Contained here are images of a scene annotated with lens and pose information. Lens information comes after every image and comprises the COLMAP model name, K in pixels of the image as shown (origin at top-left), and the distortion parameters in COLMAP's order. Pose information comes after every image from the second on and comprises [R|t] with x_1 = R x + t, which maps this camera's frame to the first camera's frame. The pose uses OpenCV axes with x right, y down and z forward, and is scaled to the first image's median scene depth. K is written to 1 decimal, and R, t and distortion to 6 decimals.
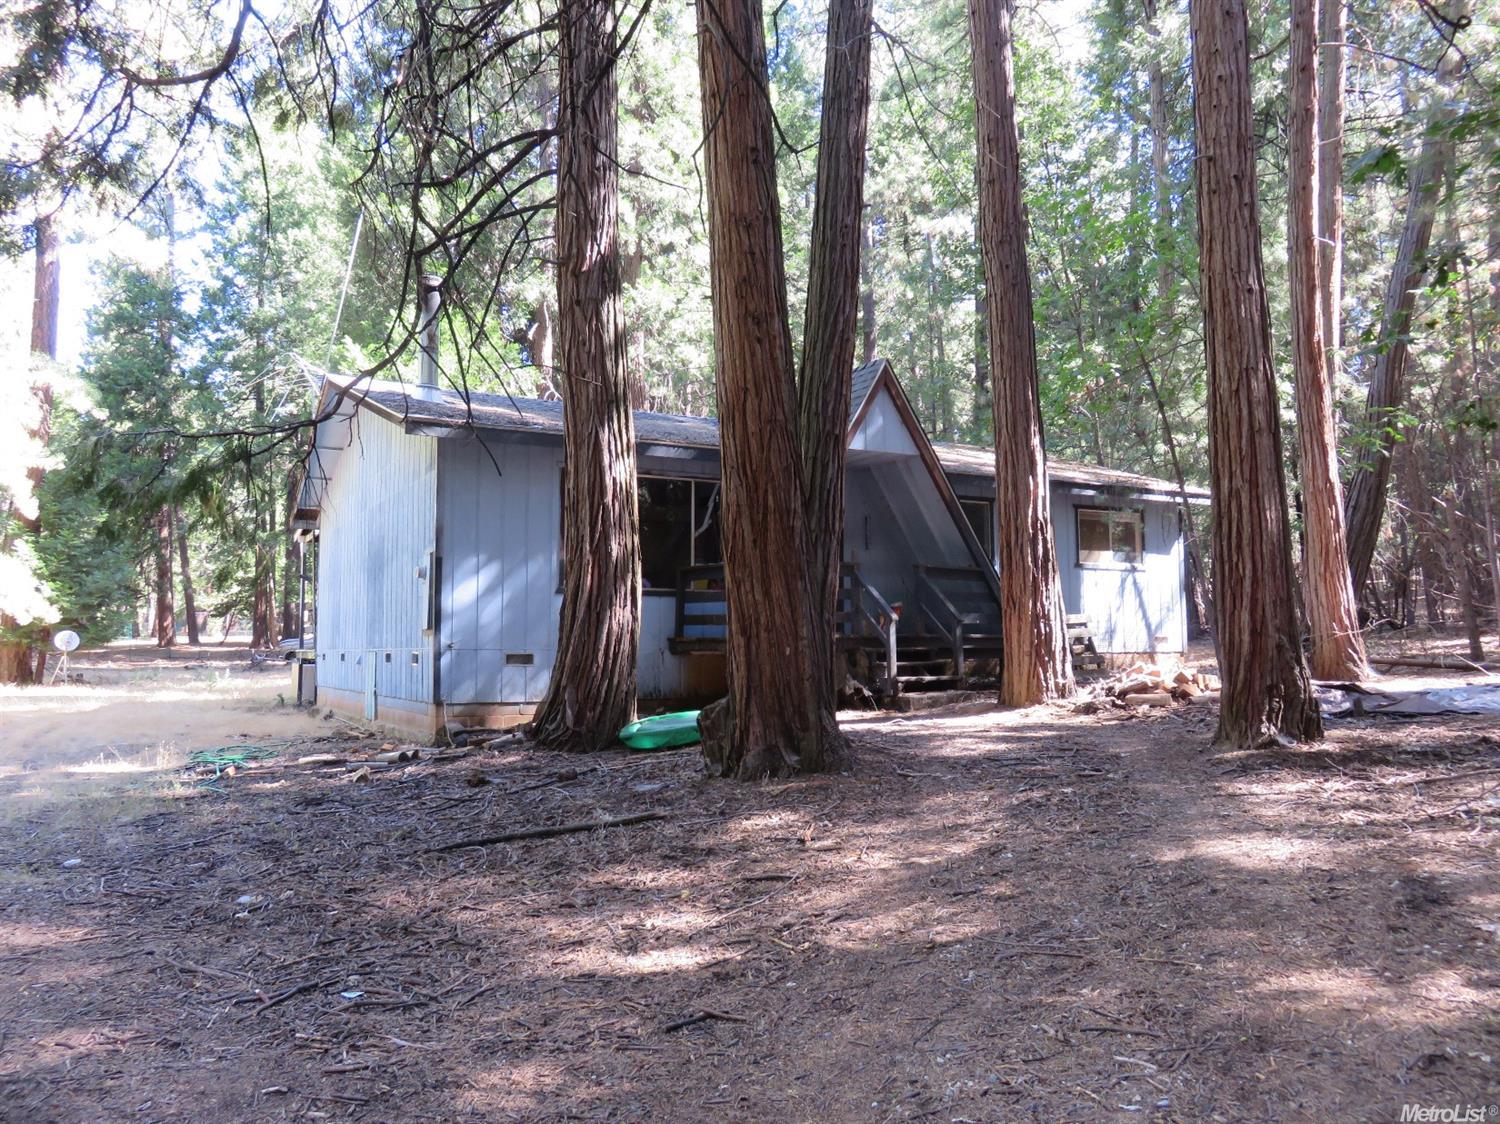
lens RADIAL K [[1118.8, 0, 750.0], [0, 1118.8, 562.0], [0, 0, 1]] dist [-0.028712, 0.012303]
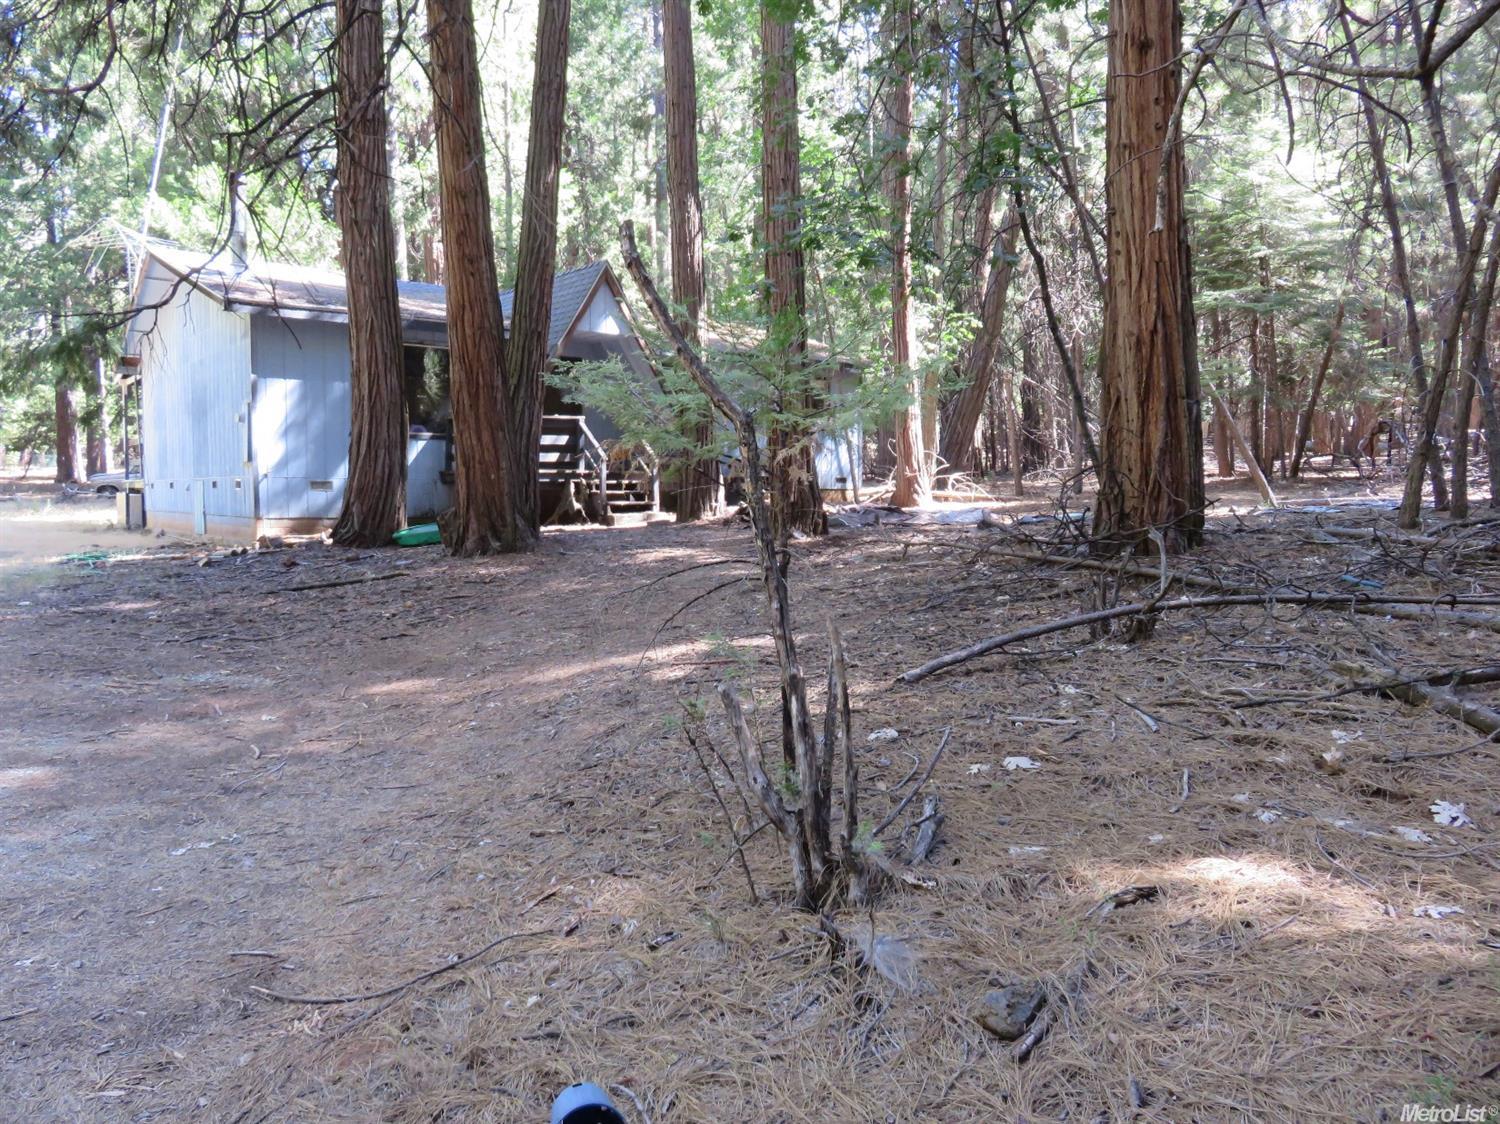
lens RADIAL K [[1118.8, 0, 750.0], [0, 1118.8, 562.0], [0, 0, 1]] dist [-0.028712, 0.012303]
pose [[0.988319, 0.001437, 0.152395, 0.067881], [-0.022612, 0.990271, 0.137305, -0.011423], [-0.150715, -0.139147, 0.978735, -0.273489]]
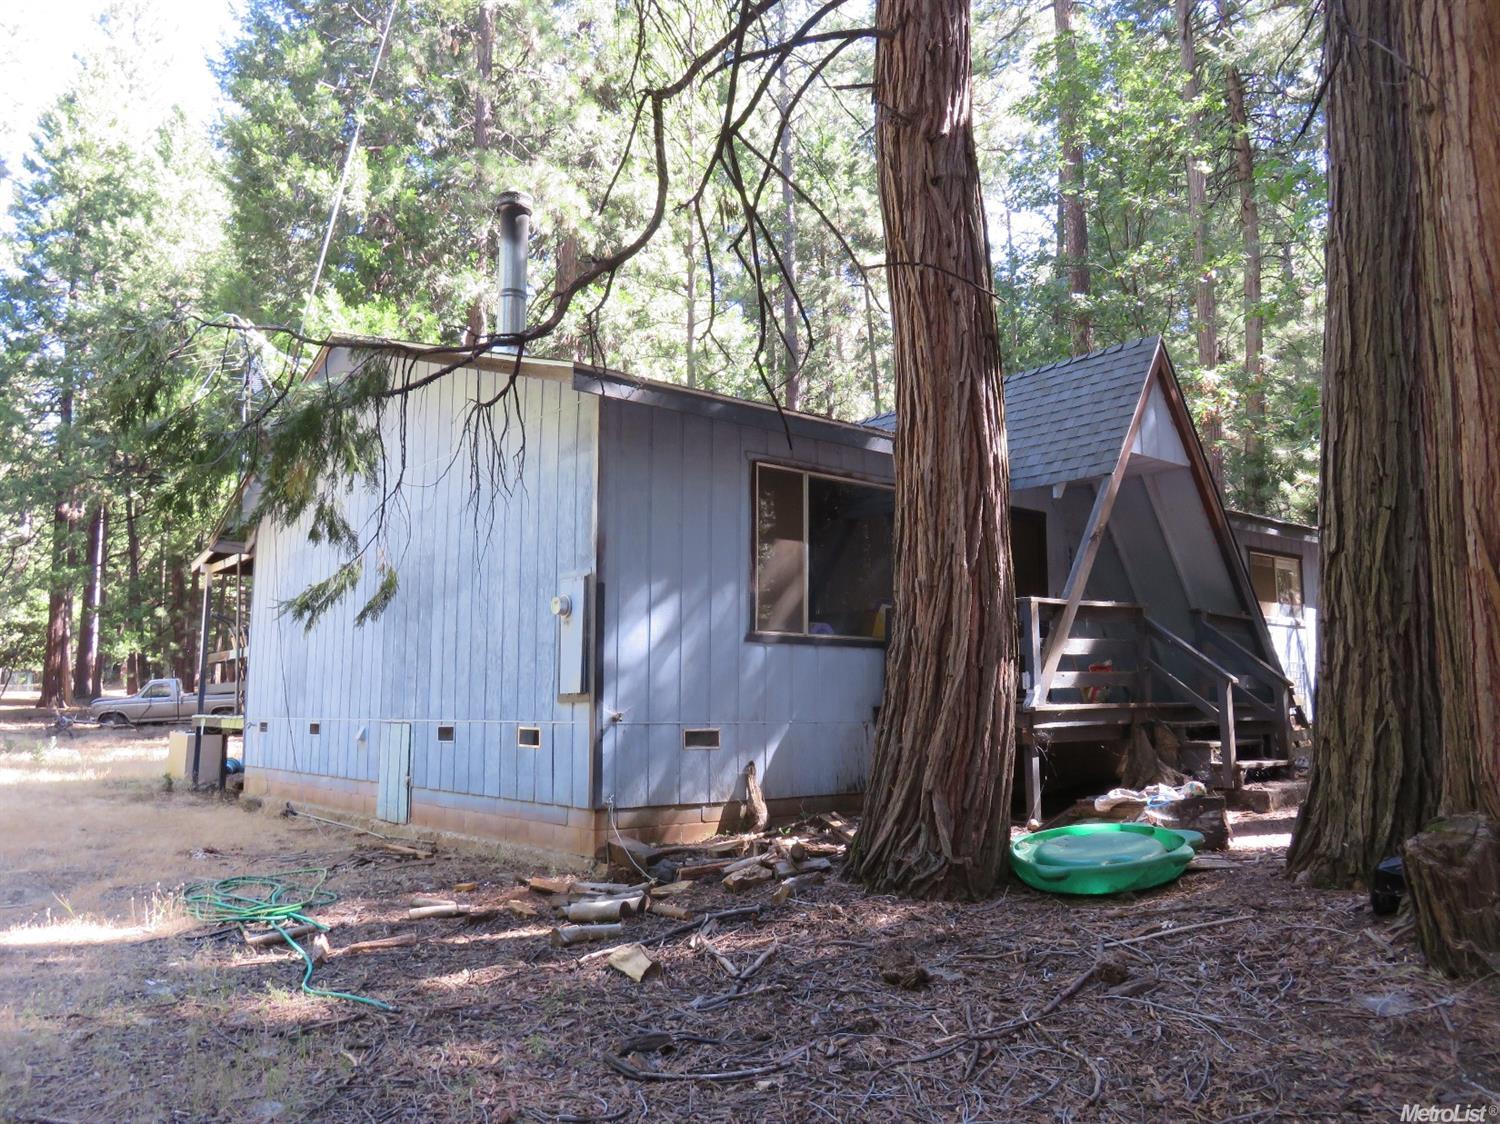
lens RADIAL K [[1104.1, 0, 750.0], [0, 1104.1, 562.0], [0, 0, 1]] dist [-0.016655, -0.003085]
pose [[0.982700, 0.028002, 0.183077, -0.217801], [-0.018120, 0.998298, -0.055432, 0.012541], [-0.184318, 0.051156, 0.981535, 0.245743]]
